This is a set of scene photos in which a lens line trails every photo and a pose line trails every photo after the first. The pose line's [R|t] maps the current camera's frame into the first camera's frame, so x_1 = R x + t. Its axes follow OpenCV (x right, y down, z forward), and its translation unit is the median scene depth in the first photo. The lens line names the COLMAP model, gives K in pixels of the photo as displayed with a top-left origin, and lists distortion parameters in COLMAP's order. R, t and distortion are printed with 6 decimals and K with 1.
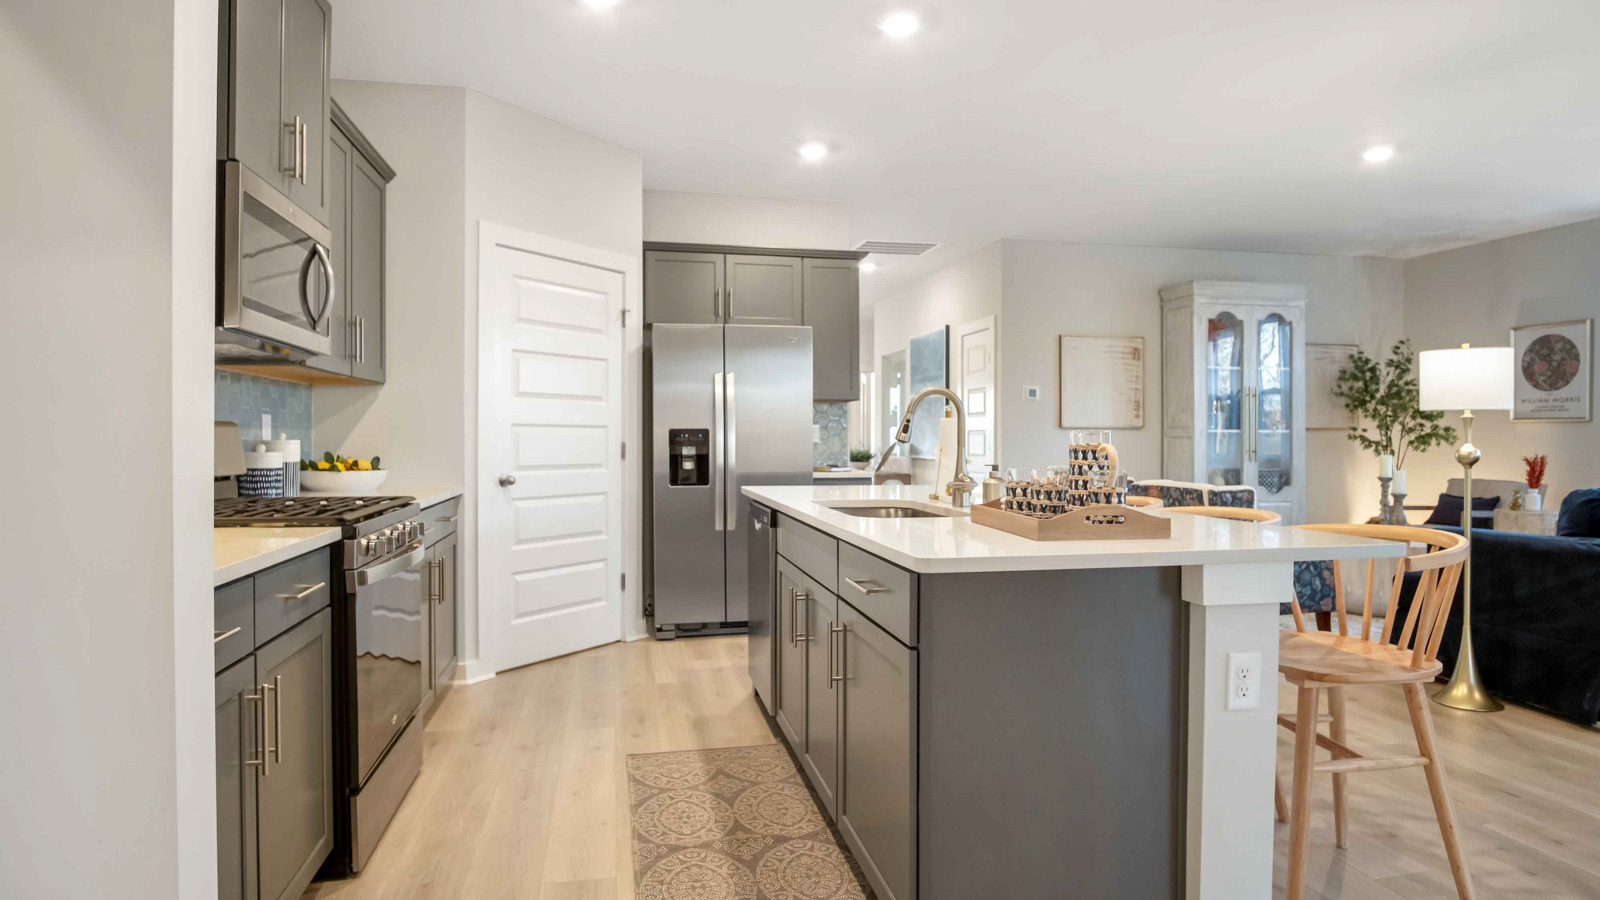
lens RADIAL K [[893.8, 0, 800.0], [0, 893.8, 450.0], [0, 0, 1]] dist [-0.014670, 0.001437]
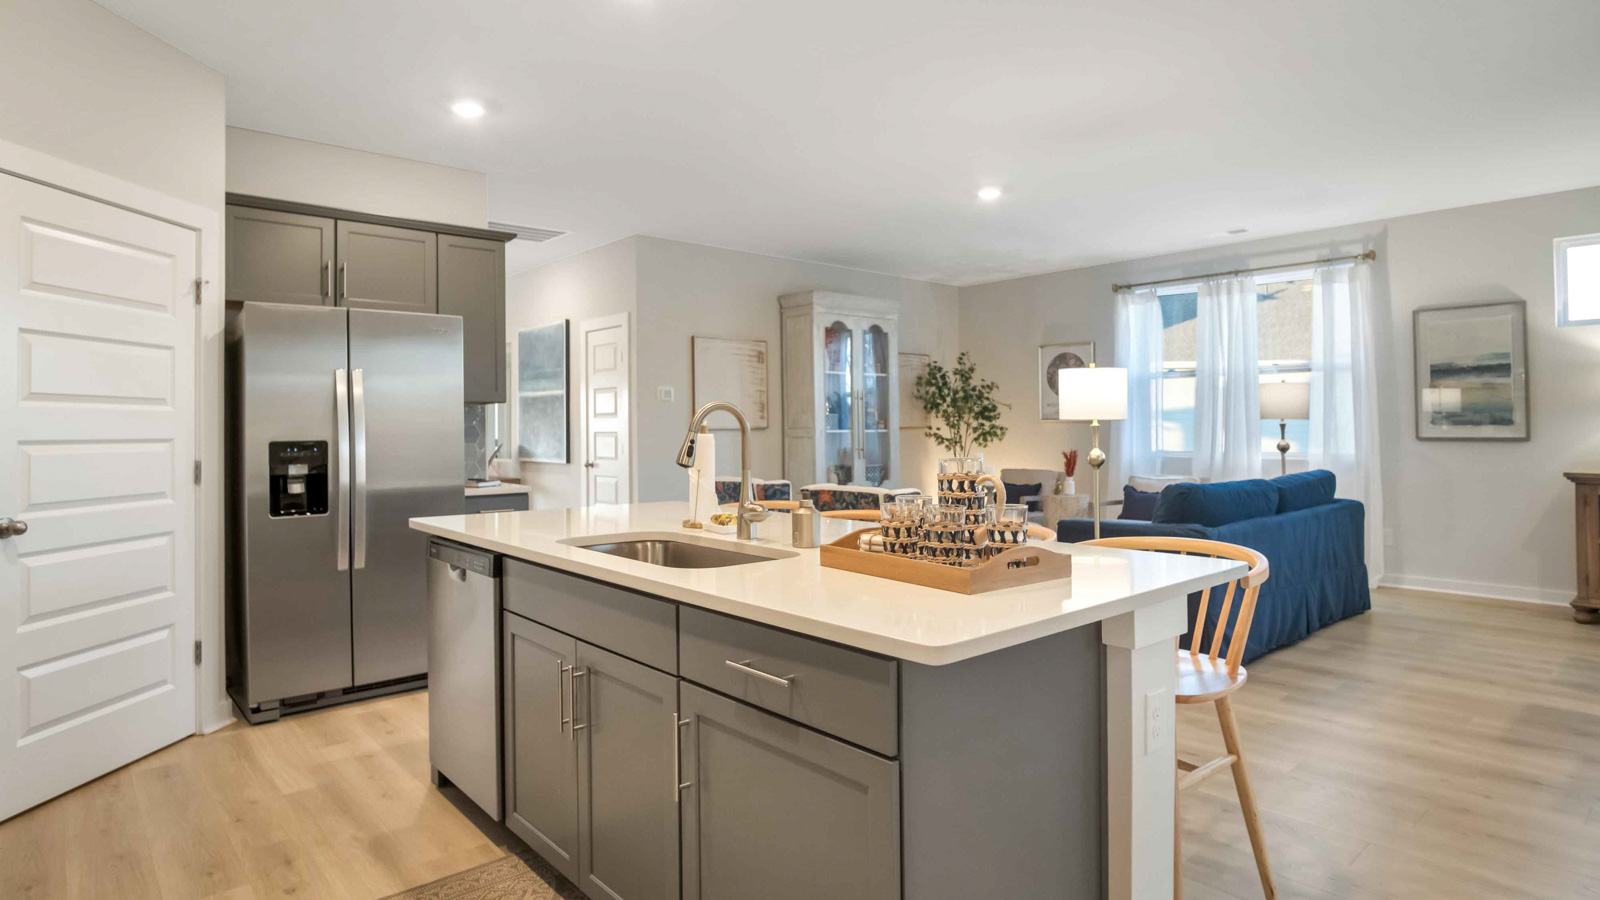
lens RADIAL K [[871.1, 0, 798.3], [0, 871.1, 418.1], [0, 0, 1]] dist [-0.016173, 0.001917]
pose [[0.869864, -0.002675, 0.493284, -0.110383], [0.014724, 0.999681, -0.020542, -0.020268], [-0.493071, 0.025132, 0.869626, 0.131300]]
